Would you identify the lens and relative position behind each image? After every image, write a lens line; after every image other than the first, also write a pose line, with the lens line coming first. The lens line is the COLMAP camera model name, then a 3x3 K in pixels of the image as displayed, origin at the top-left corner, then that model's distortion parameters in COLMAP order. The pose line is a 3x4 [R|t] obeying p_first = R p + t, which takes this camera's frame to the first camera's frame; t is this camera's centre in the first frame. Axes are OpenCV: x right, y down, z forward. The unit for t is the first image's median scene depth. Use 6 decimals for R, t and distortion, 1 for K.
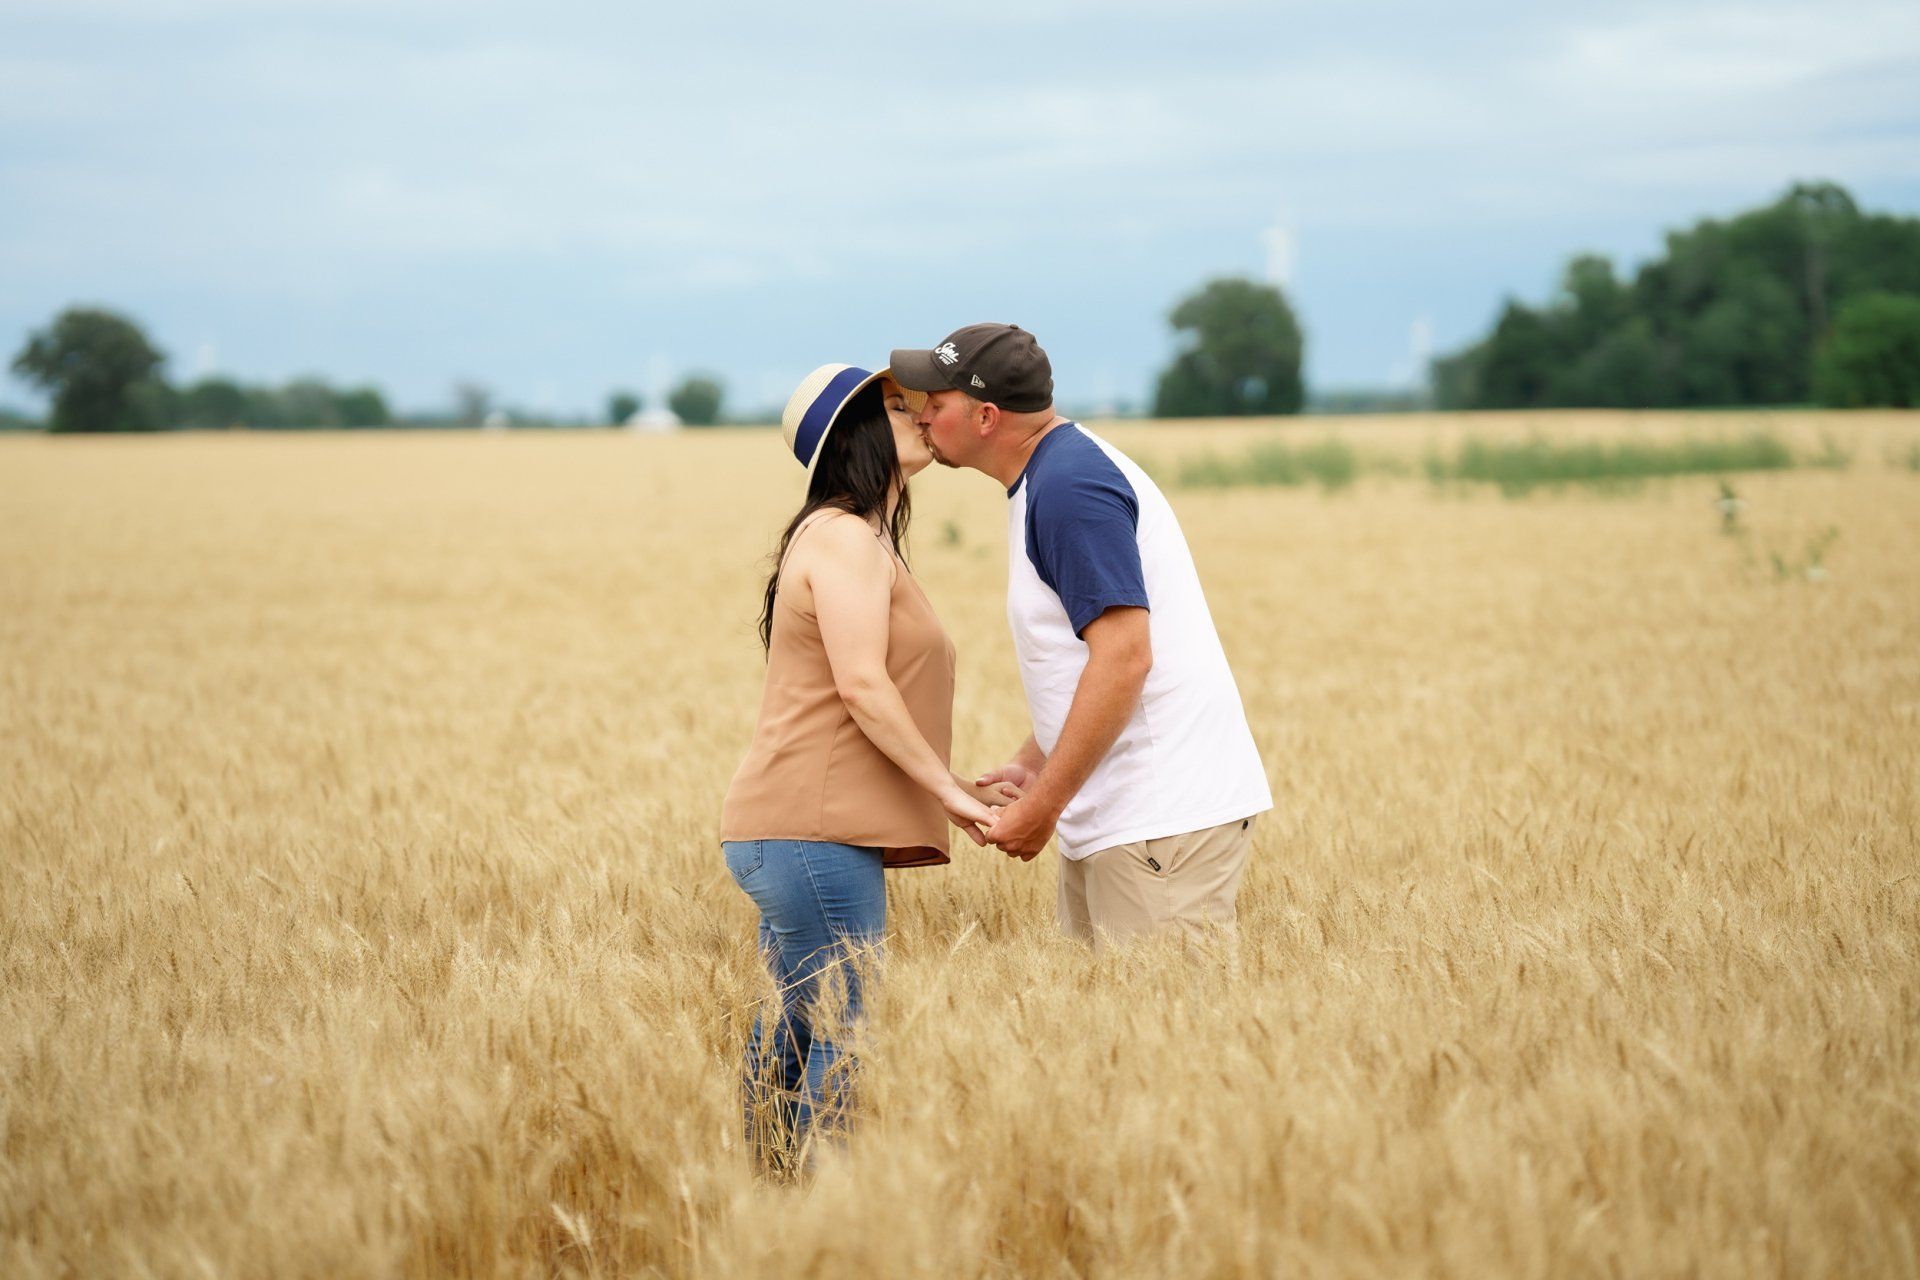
lens RADIAL K [[5005.9, 0, 960.0], [0, 5005.9, 640.0], [0, 0, 1]] dist [0.107417, -0.174496]
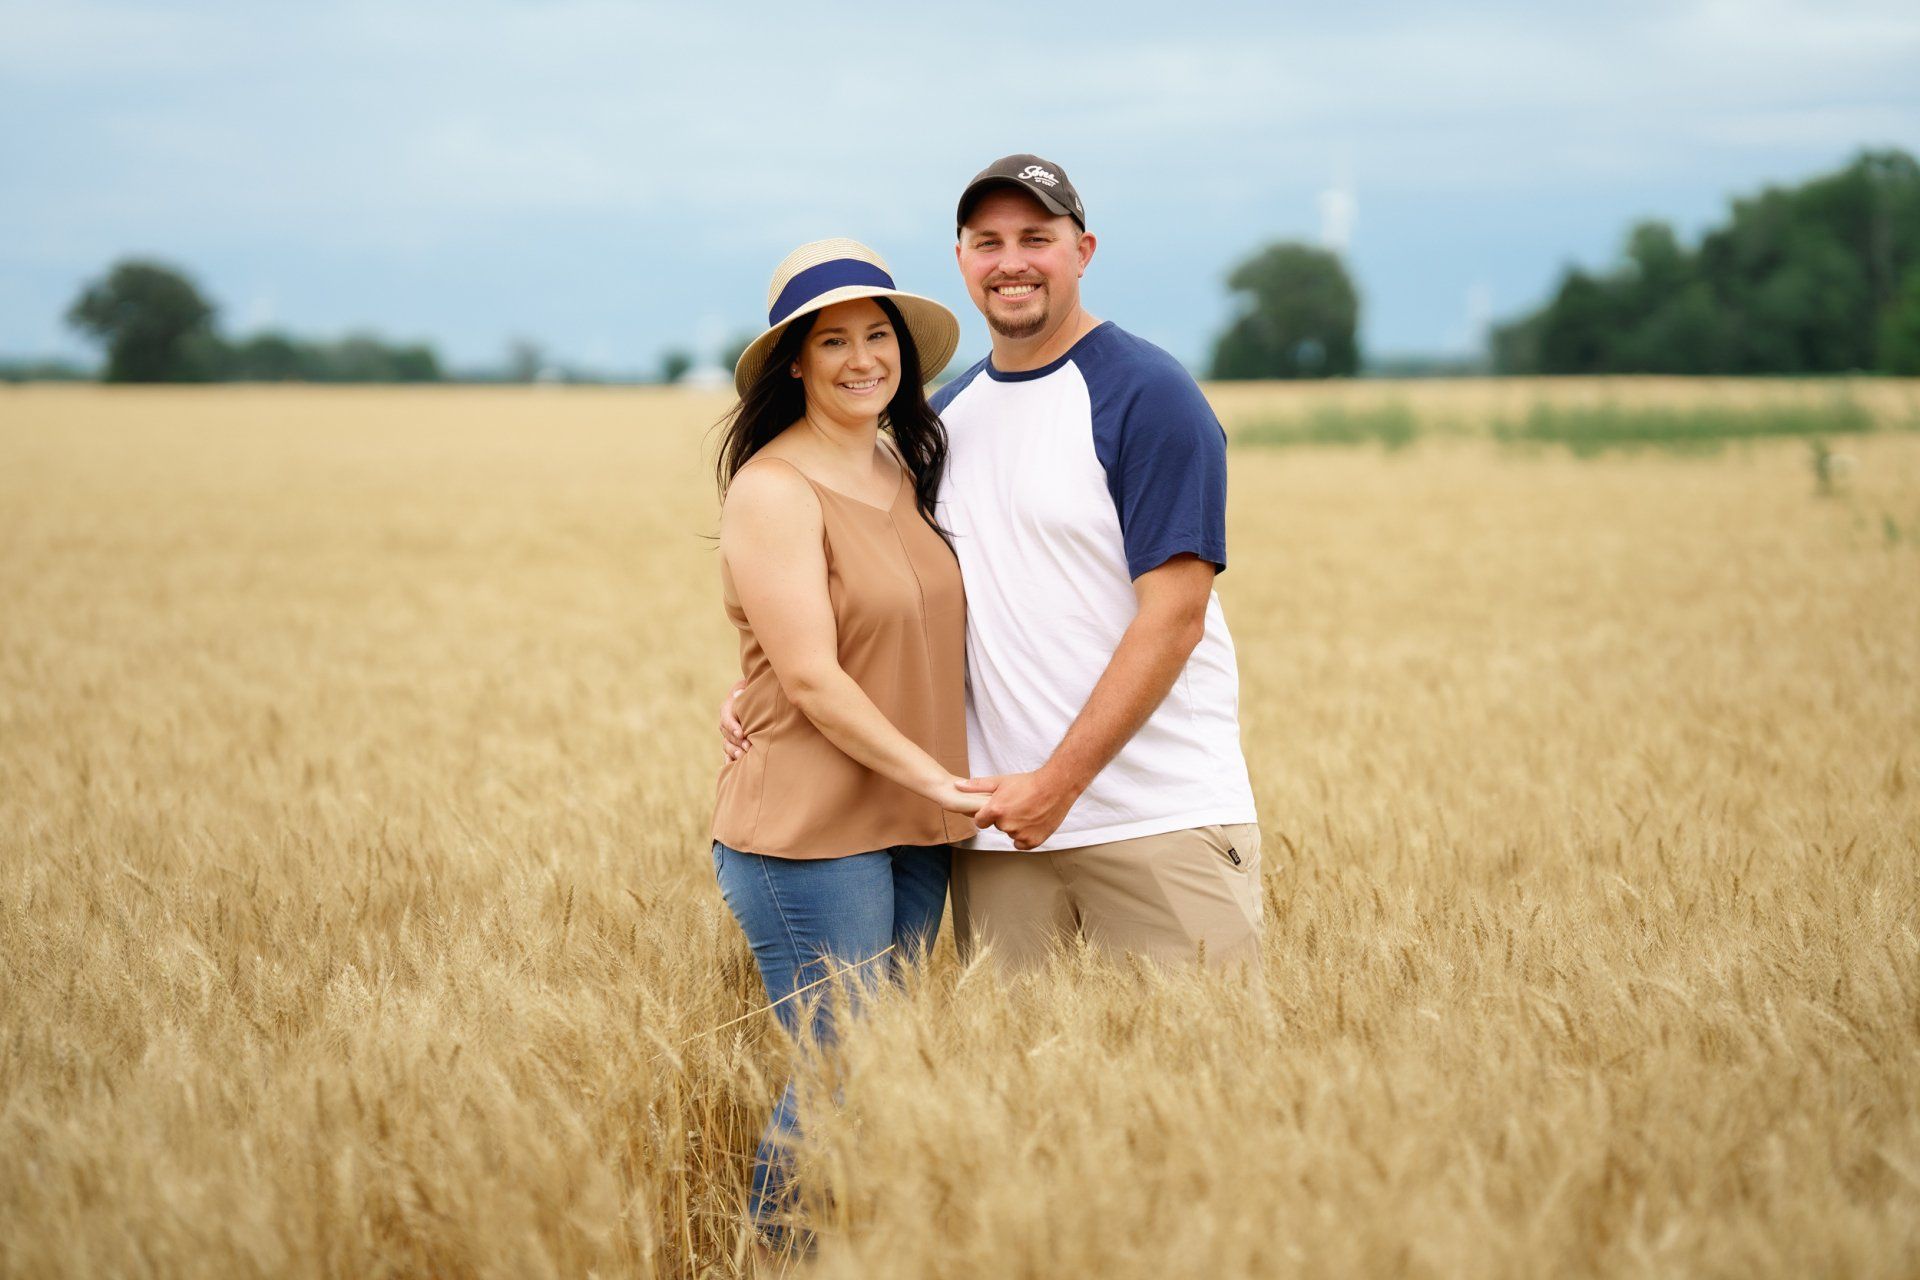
lens RADIAL K [[3989.5, 0, 960.0], [0, 3989.5, 640.0], [0, 0, 1]] dist [0.236378, -0.264504]
pose [[0.999723, 0.011866, -0.020322, 0.009099], [-0.011705, 0.999899, 0.008035, 0.001778], [0.020415, -0.007795, 0.999761, 0.302421]]
